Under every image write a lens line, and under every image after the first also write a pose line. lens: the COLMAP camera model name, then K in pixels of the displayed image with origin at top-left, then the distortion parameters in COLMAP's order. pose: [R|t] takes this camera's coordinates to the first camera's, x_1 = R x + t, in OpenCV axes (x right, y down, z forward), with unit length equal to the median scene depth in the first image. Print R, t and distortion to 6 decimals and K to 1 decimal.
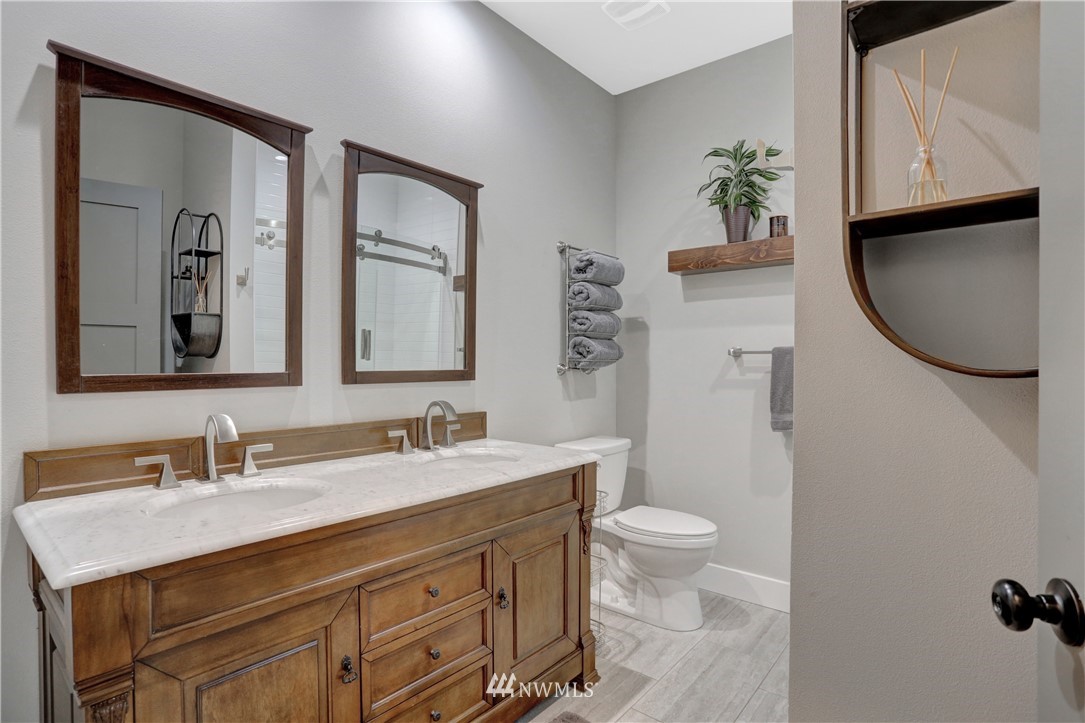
lens RADIAL K [[535.2, 0, 546.0], [0, 535.2, 359.6], [0, 0, 1]] dist [-0.061043, 0.023749]
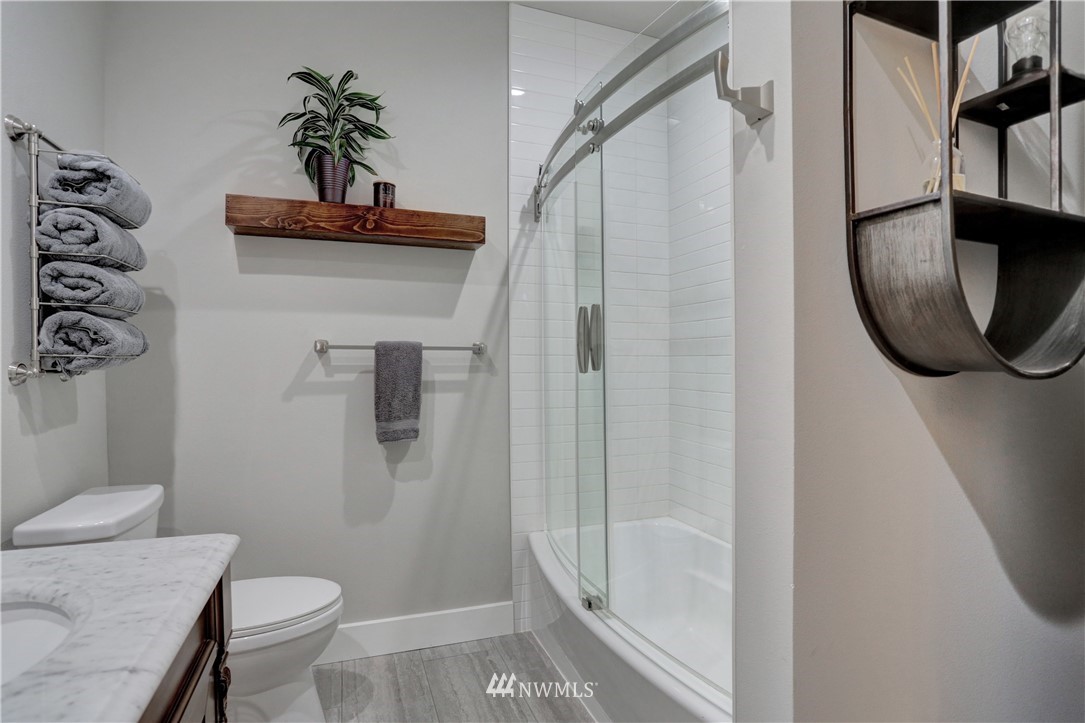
lens RADIAL K [[531.0, 0, 540.9], [0, 531.0, 365.8], [0, 0, 1]] dist [-0.062134, 0.023618]
pose [[0.509127, -0.009824, 0.860635, -0.136496], [-0.007194, 0.999851, 0.015669, -0.000421], [-0.860661, -0.014169, 0.508981, 0.344027]]
